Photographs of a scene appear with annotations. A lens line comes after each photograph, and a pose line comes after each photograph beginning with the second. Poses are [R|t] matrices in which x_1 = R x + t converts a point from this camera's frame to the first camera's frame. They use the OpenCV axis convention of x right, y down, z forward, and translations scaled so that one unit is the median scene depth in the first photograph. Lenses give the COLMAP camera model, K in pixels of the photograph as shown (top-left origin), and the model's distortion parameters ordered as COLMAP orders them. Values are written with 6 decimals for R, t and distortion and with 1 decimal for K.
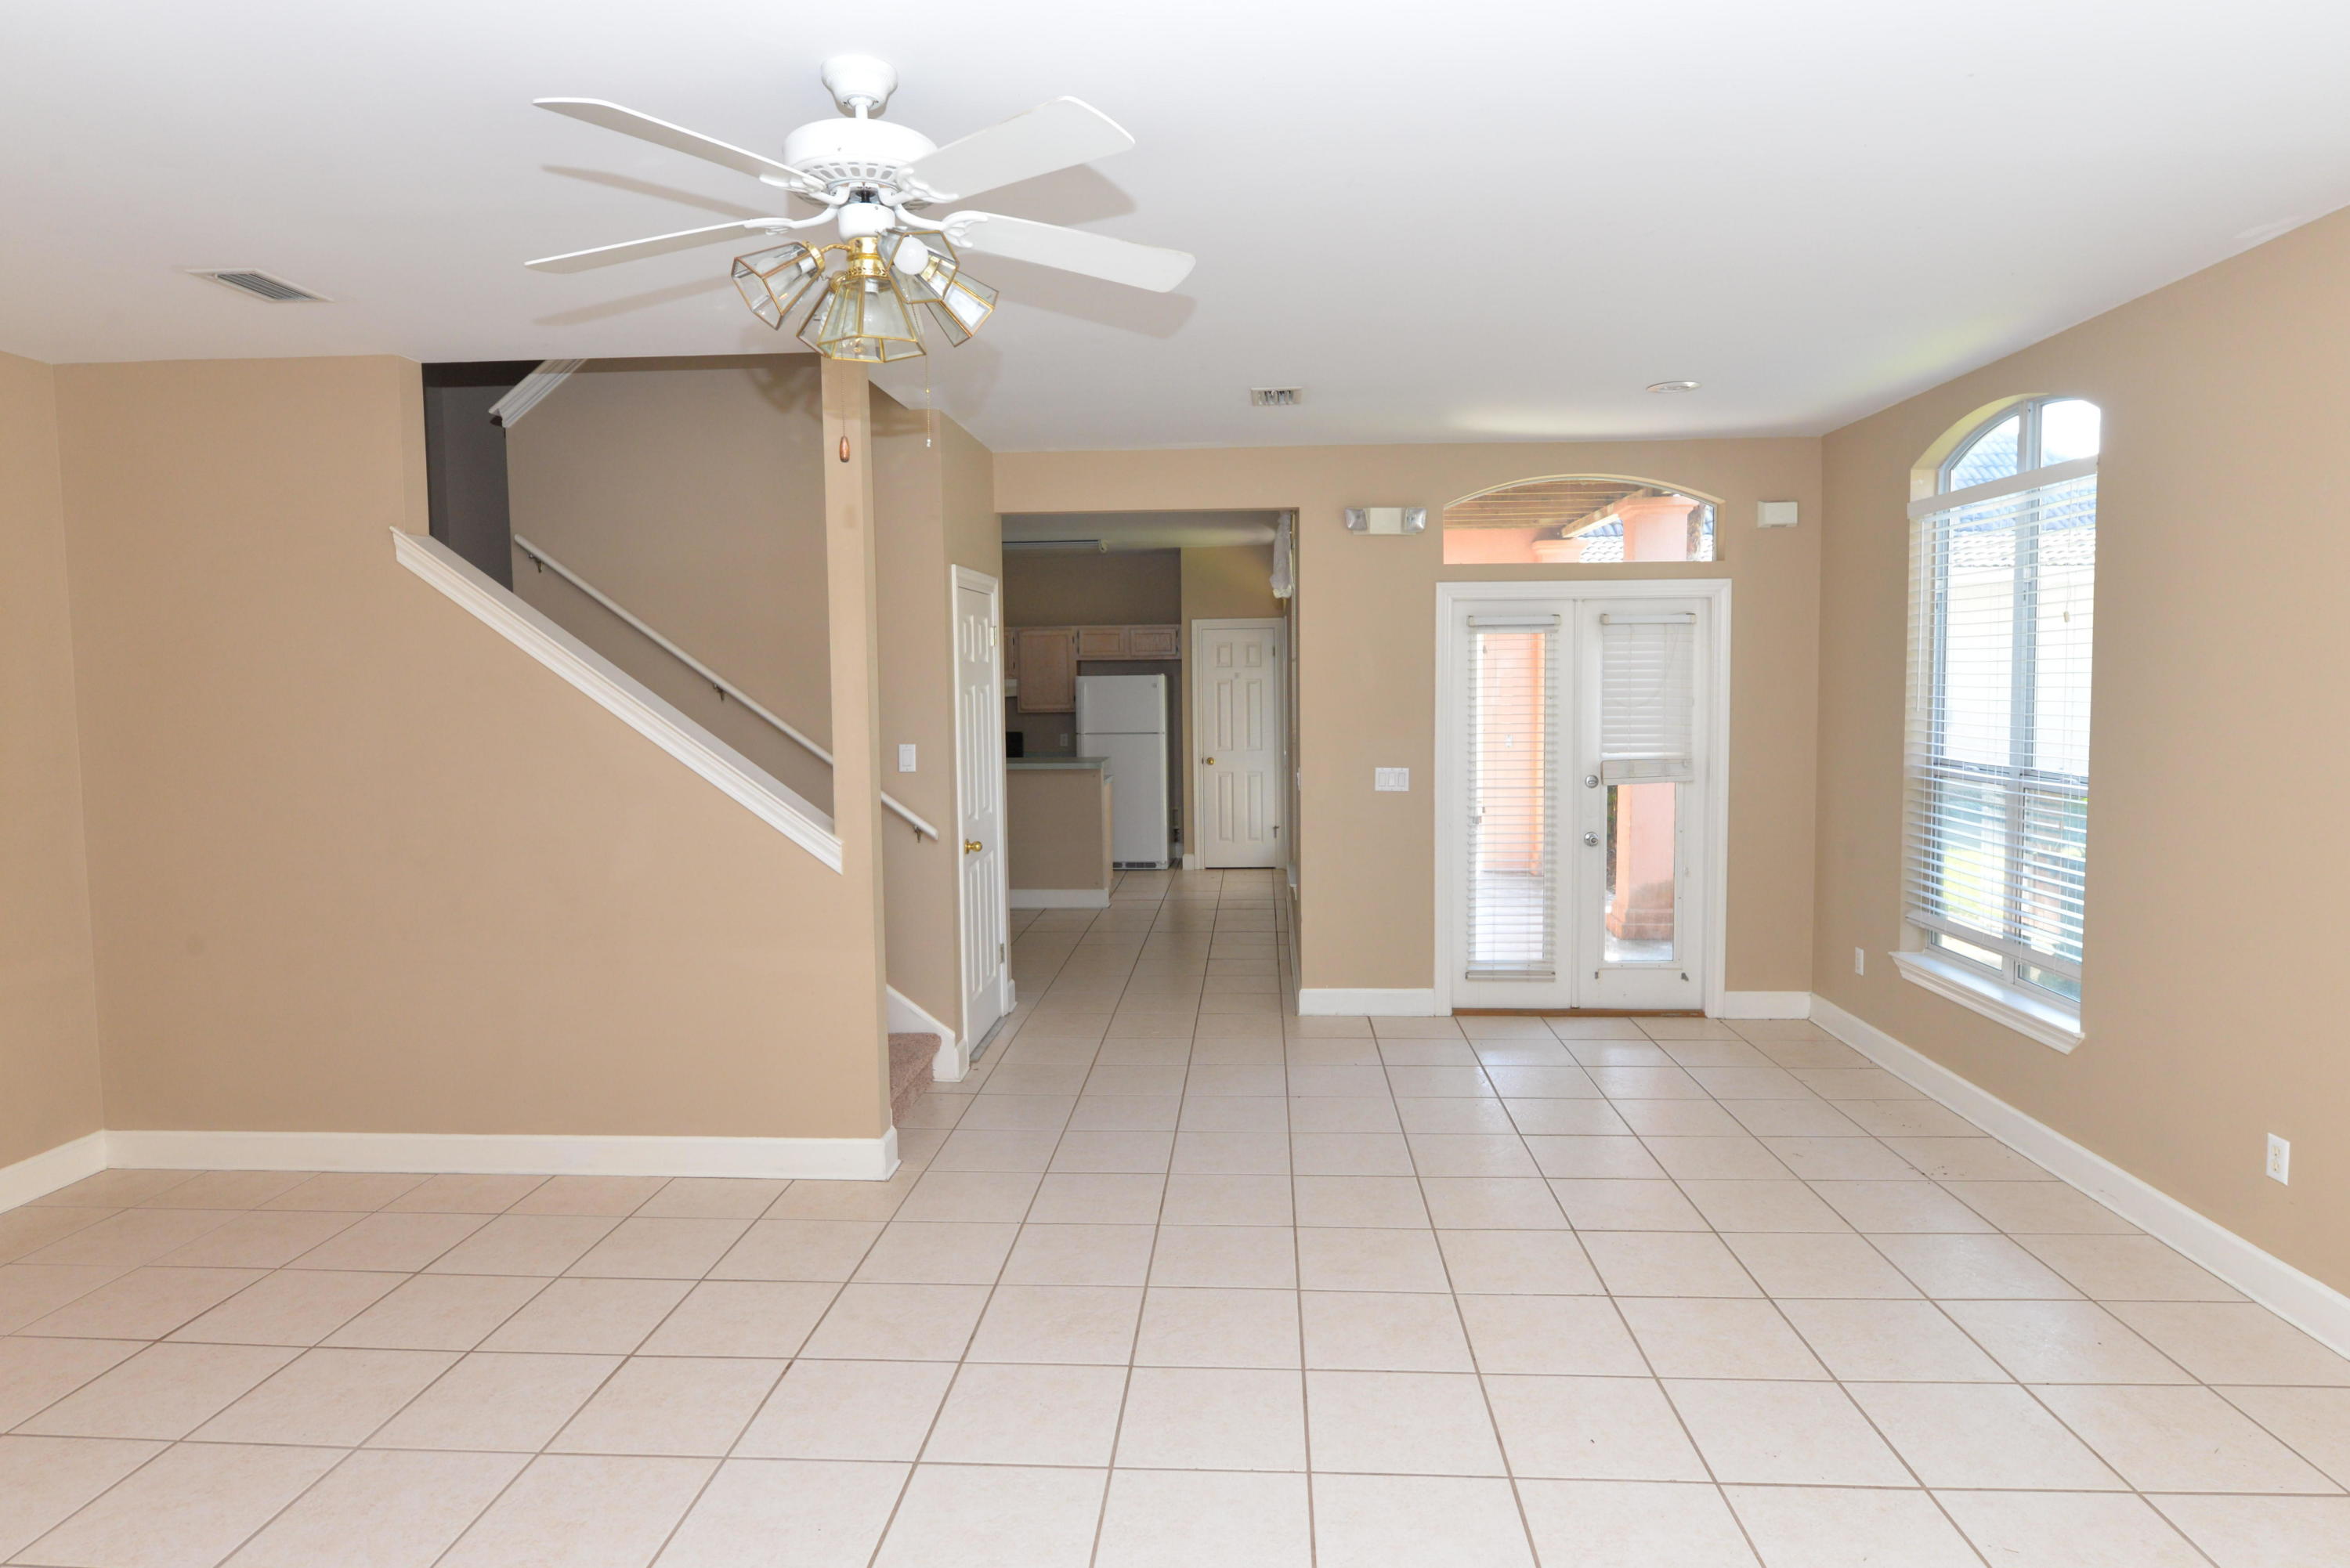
lens RADIAL K [[1329.8, 0, 1165.4], [0, 1329.8, 780.8], [0, 0, 1]] dist [0.001553, -0.001279]
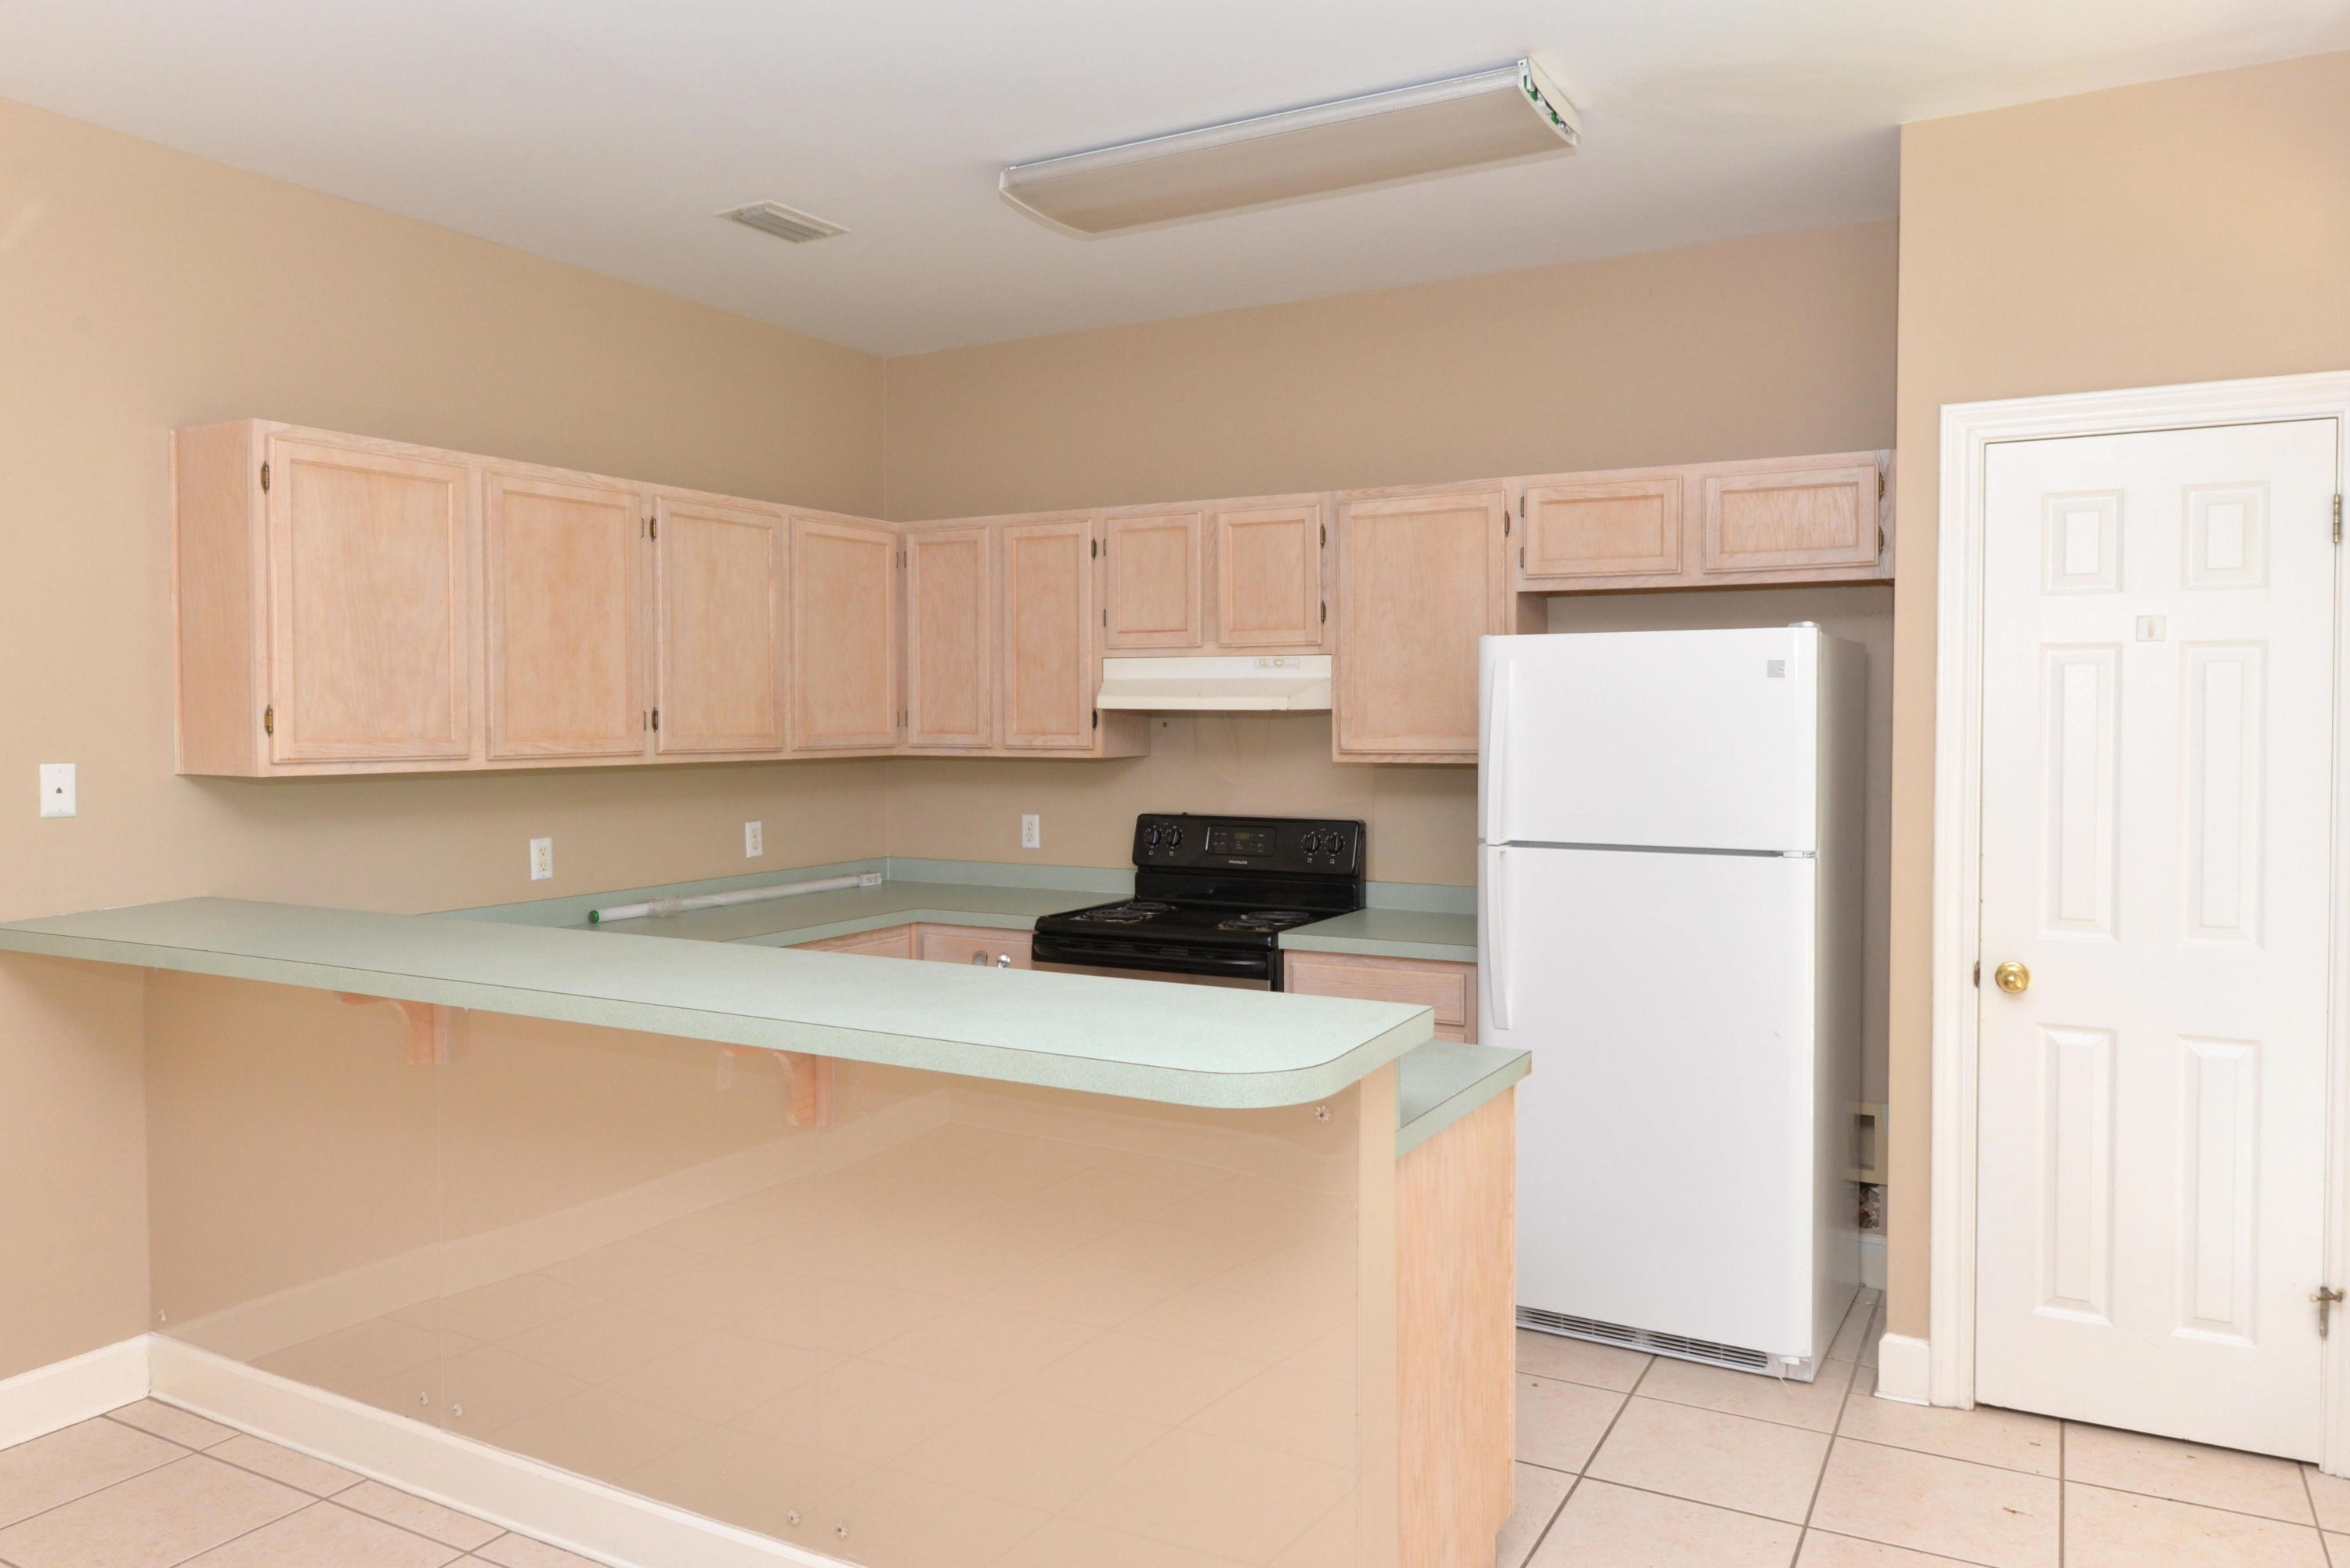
lens RADIAL K [[1598.5, 0, 1173.2], [0, 1598.5, 780.5], [0, 0, 1]] dist [0.019655, -0.002502]
pose [[0.908770, 0.022873, -0.416671, 0.015789], [-0.025853, 0.999665, -0.001510, -0.044191], [0.416497, 0.012145, 0.909056, 0.634663]]
